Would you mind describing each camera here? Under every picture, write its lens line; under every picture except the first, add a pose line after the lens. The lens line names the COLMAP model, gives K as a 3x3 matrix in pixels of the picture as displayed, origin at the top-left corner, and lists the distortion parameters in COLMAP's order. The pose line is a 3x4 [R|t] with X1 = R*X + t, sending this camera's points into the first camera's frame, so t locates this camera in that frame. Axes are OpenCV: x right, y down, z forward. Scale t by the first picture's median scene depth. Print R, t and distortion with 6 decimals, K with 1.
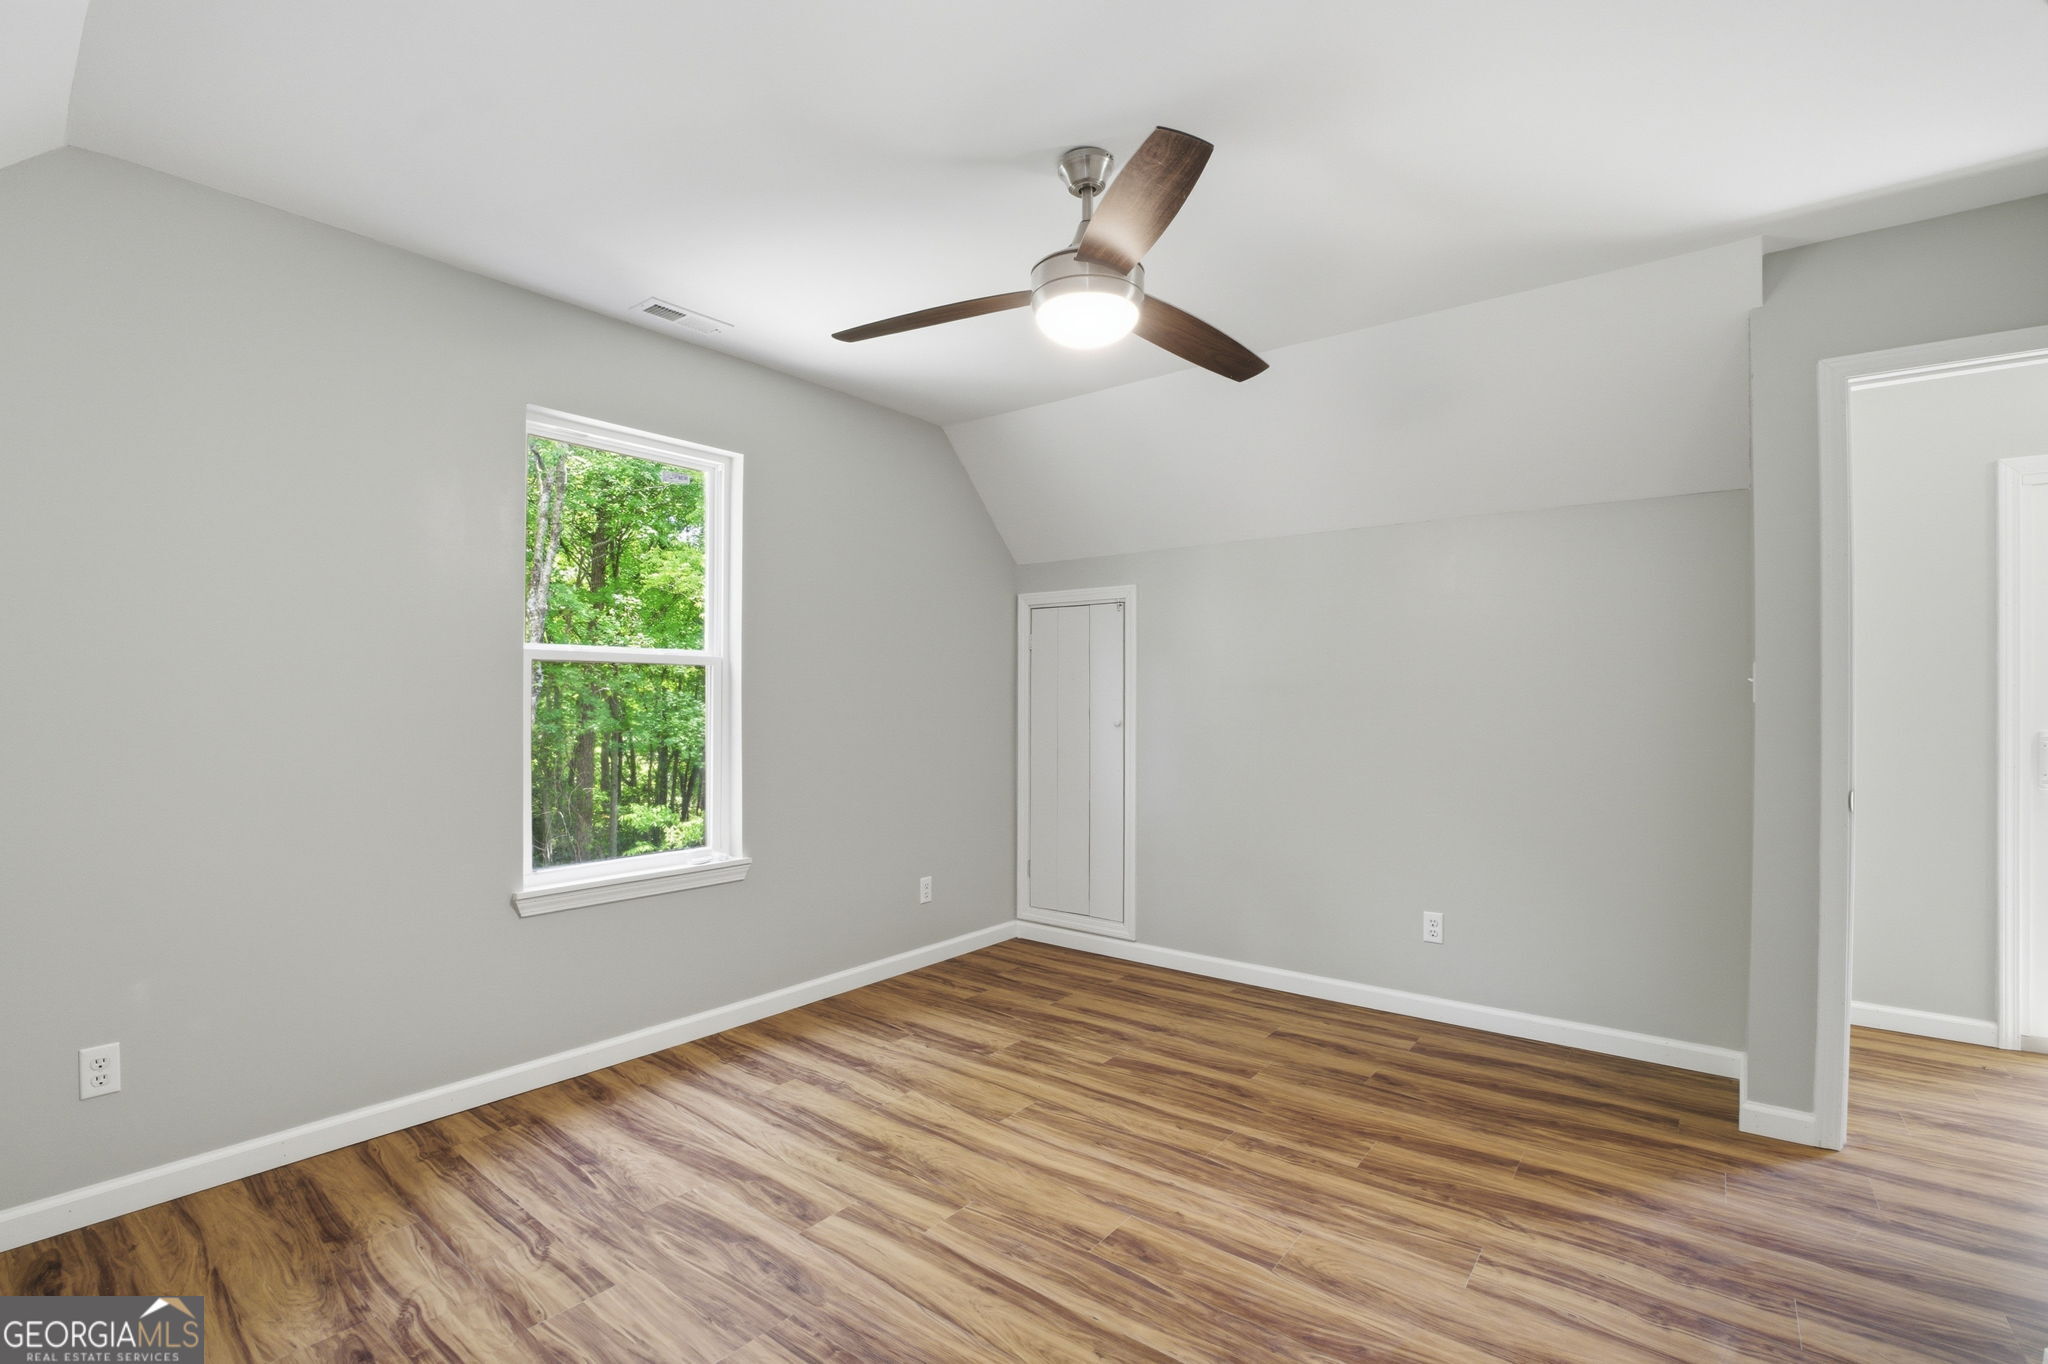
lens RADIAL K [[930.6, 0, 1022.5], [0, 930.6, 697.1], [0, 0, 1]] dist [-0.088646, 0.019129]
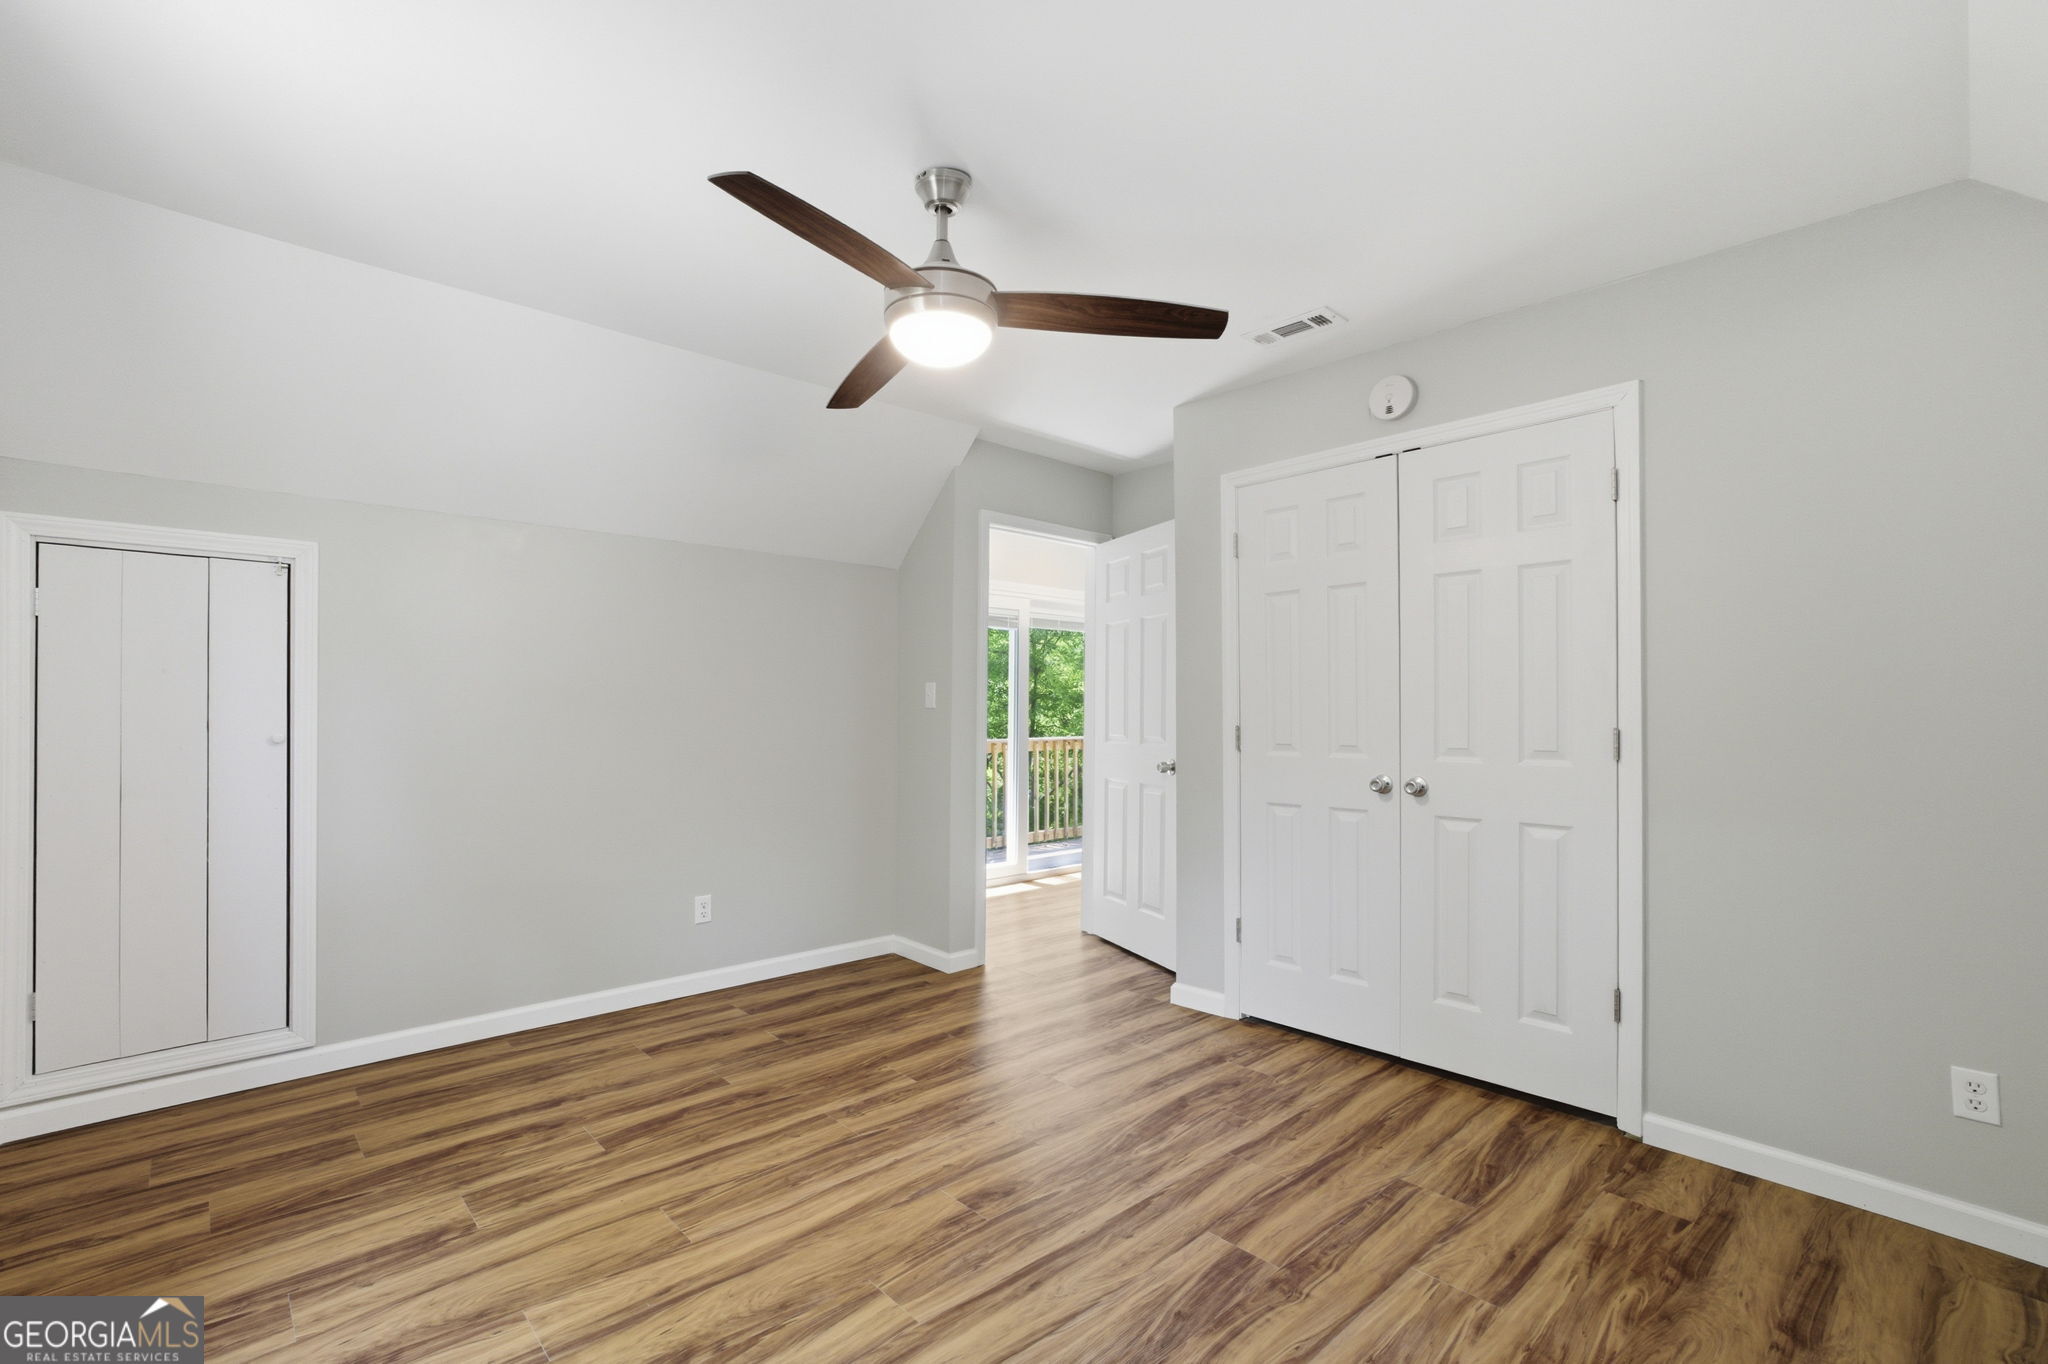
lens RADIAL K [[894.5, 0, 990.8], [0, 894.5, 698.8], [0, 0, 1]] dist [-0.044663, 0.016308]
pose [[0.177870, -0.000871, 0.984054, -0.649117], [0.000127, 1.000000, 0.000863, -0.000398], [-0.984054, -0.000028, 0.177870, 0.555486]]
